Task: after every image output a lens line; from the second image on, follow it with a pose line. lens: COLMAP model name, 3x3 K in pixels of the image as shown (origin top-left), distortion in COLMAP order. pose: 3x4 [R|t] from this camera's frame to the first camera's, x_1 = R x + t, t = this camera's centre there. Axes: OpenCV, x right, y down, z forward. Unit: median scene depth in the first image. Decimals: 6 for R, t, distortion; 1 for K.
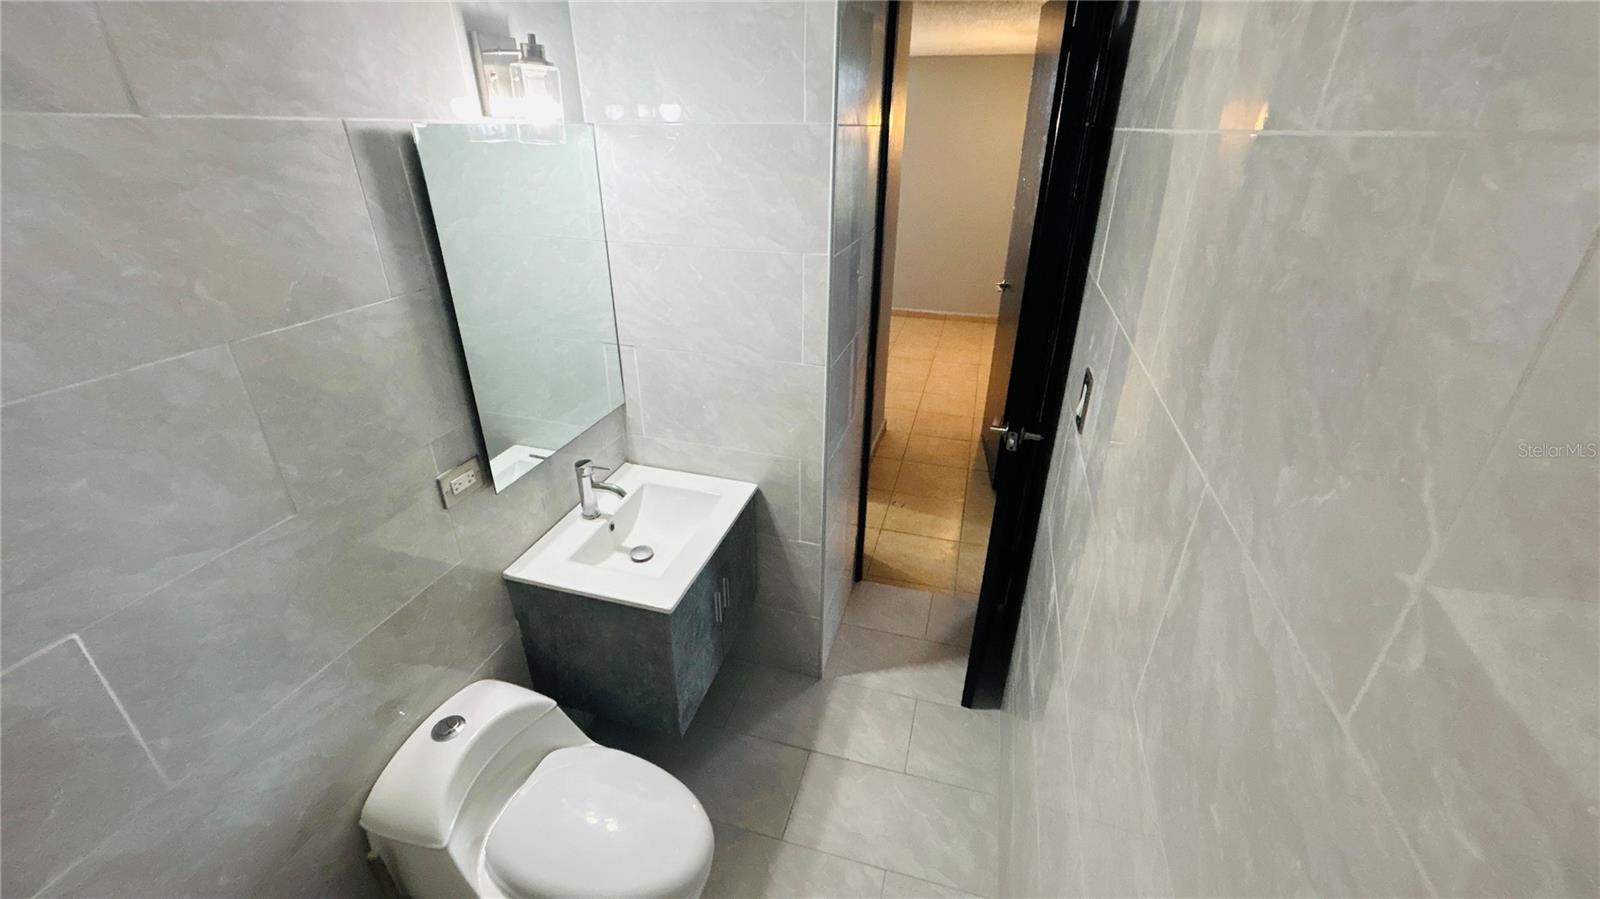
lens RADIAL K [[650.4, 0, 797.1], [0, 650.4, 446.7], [0, 0, 1]] dist [-0.000721, 0.000579]
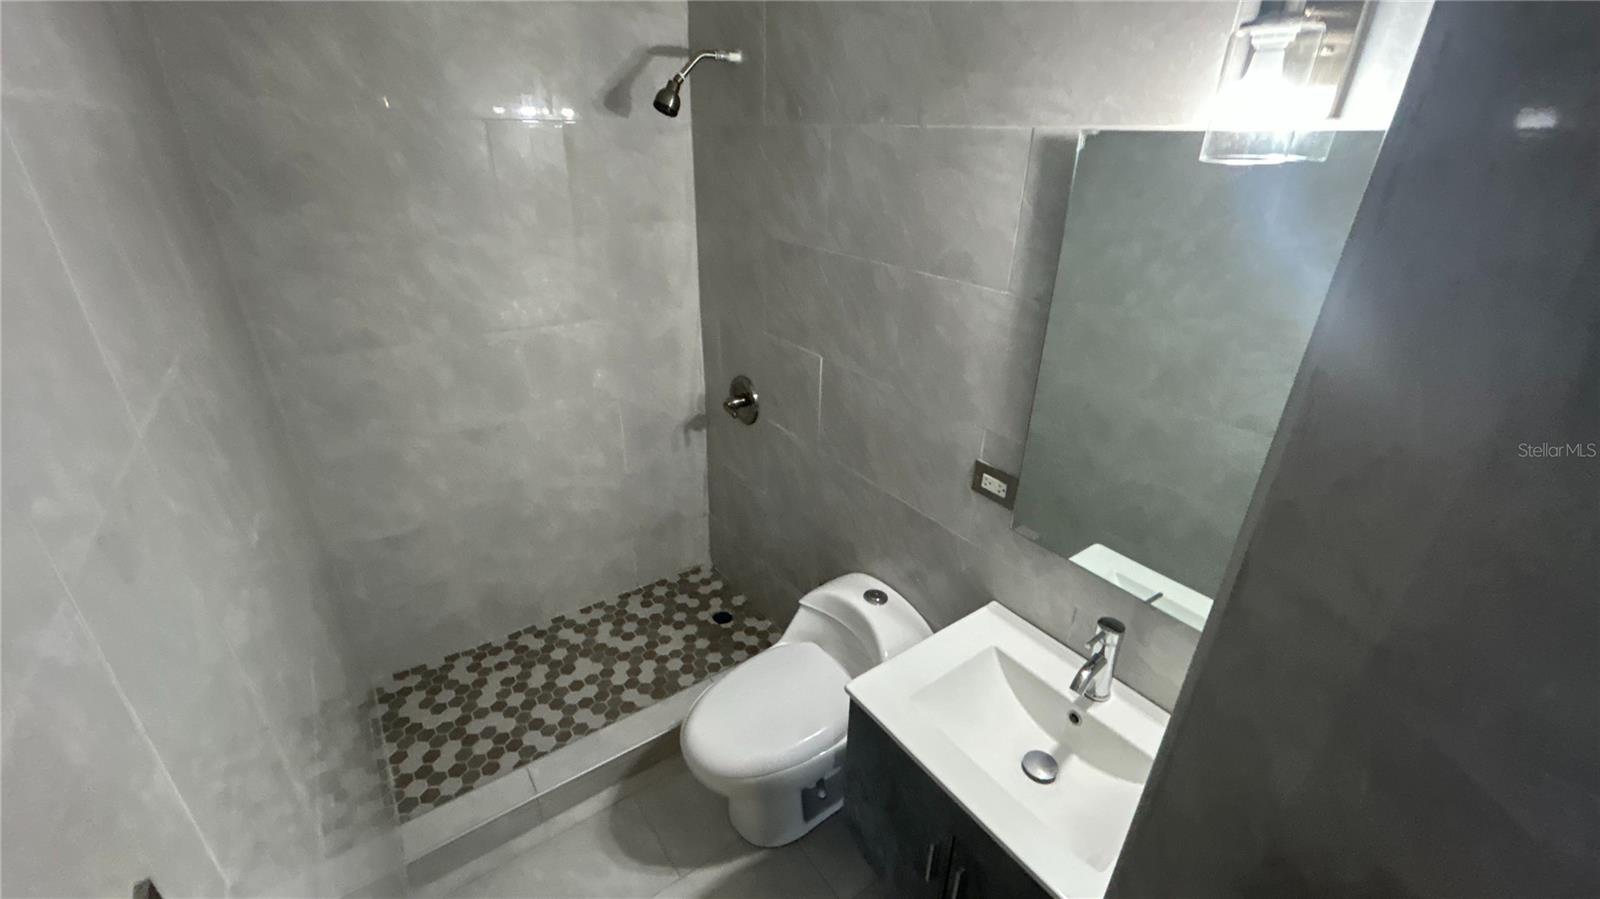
lens RADIAL K [[650.4, 0, 797.1], [0, 650.4, 446.7], [0, 0, 1]] dist [-0.000721, 0.000579]
pose [[-0.613418, 0.318853, -0.722531, 0.313275], [-0.375143, 0.687433, 0.621855, -0.408638], [0.694972, 0.652509, -0.302068, 0.861964]]
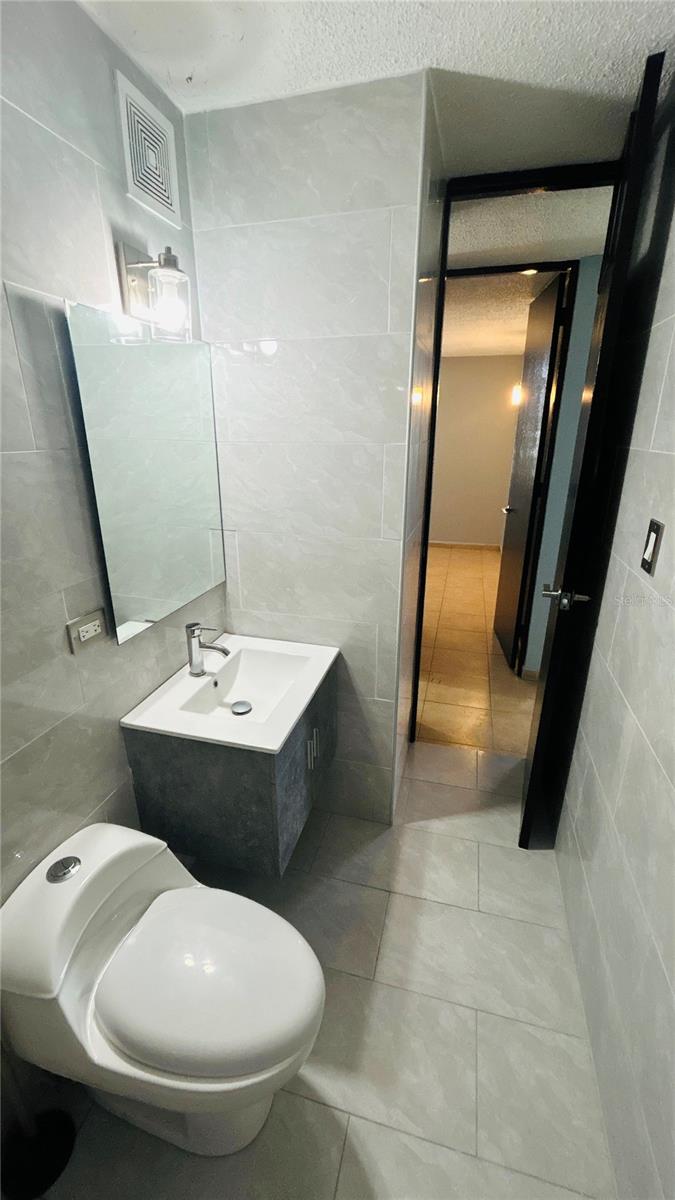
lens RADIAL K [[487.8, 0, 337.2], [0, 487.8, 596.7], [0, 0, 1]] dist [-0.000721, 0.000579]
pose [[0.999775, -0.010990, 0.018170, -0.092091], [0.013161, 0.992187, -0.124066, 0.086197], [-0.016665, 0.124277, 0.992108, 0.142281]]
